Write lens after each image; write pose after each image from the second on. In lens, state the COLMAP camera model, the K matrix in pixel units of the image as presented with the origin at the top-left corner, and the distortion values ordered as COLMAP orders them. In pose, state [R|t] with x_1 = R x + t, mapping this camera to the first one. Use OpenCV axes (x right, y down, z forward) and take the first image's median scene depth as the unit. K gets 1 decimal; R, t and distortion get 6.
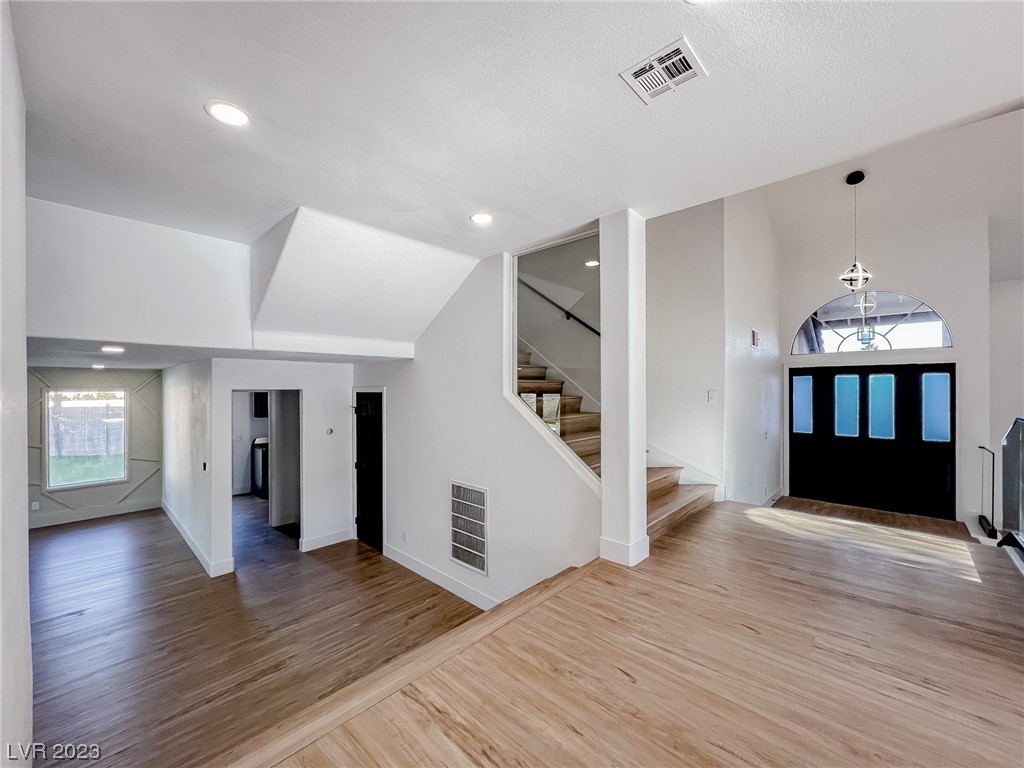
lens RADIAL K [[406.4, 0, 513.1], [0, 406.4, 387.0], [0, 0, 1]] dist [-0.001937, 0.000283]
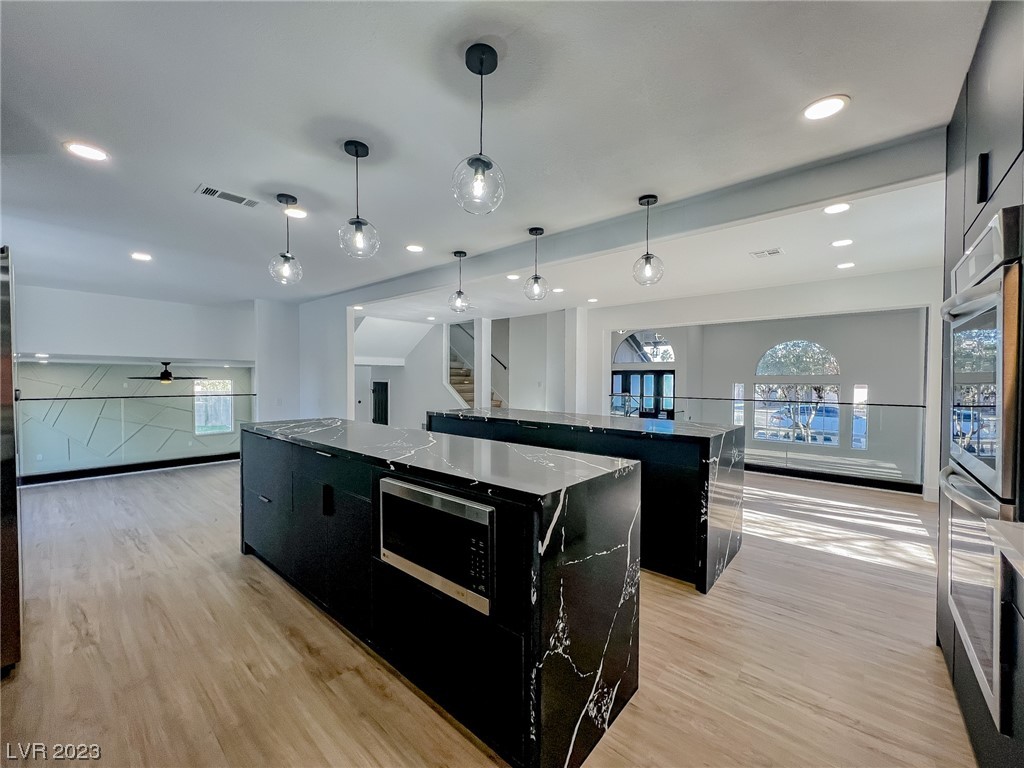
lens RADIAL K [[406.4, 0, 513.1], [0, 406.4, 387.0], [0, 0, 1]] dist [-0.001937, 0.000283]
pose [[0.999285, 0.007720, 0.037021, 0.193260], [-0.008427, 0.999784, 0.018974, -0.005373], [-0.036867, -0.019272, 0.999134, -0.899075]]
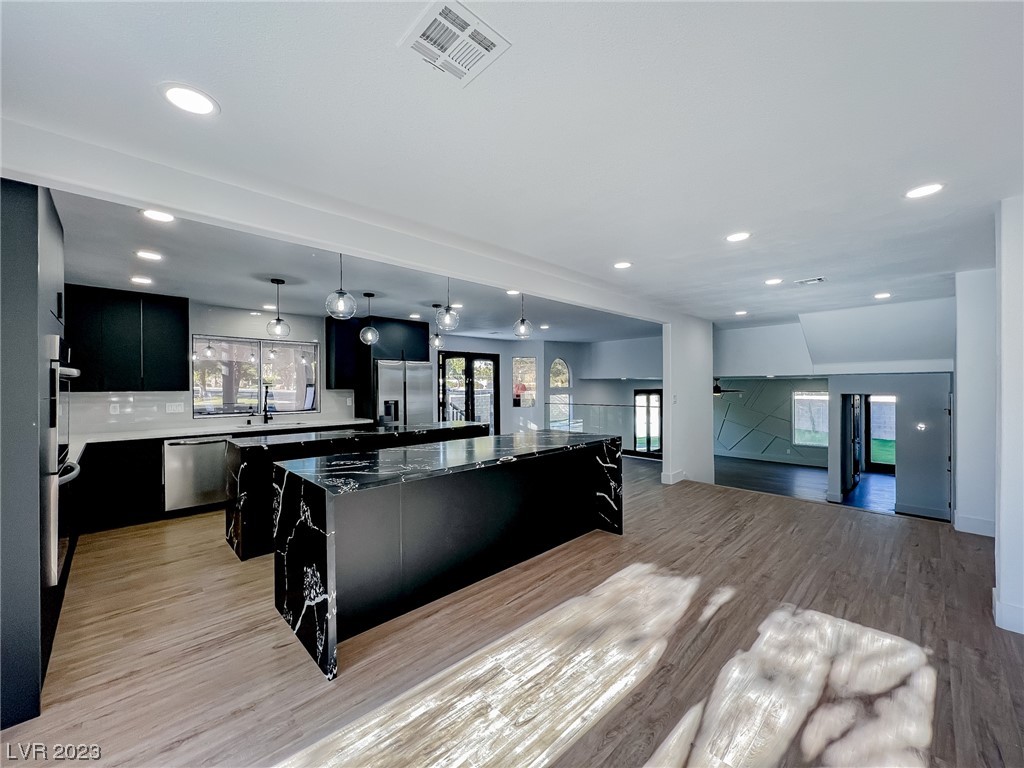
lens RADIAL K [[406.4, 0, 513.1], [0, 406.4, 387.0], [0, 0, 1]] dist [-0.001937, 0.000283]
pose [[-0.046548, 0.005778, -0.998899, 0.837620], [0.008233, 0.999952, 0.005401, -0.032574], [0.998882, -0.007973, -0.046593, -0.216610]]
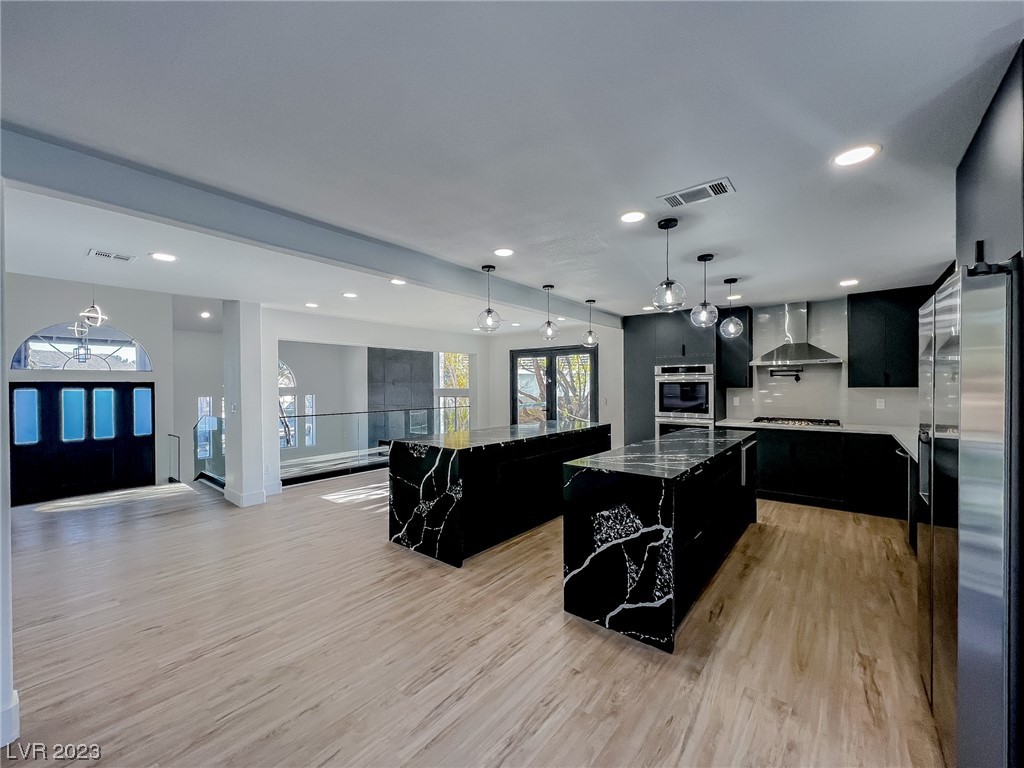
lens RADIAL K [[406.4, 0, 513.1], [0, 406.4, 387.0], [0, 0, 1]] dist [-0.001937, 0.000283]
pose [[-0.064676, -0.001384, 0.997905, -0.476801], [0.005485, 0.999983, 0.001742, -0.032419], [-0.997891, 0.005586, -0.064668, -0.227943]]
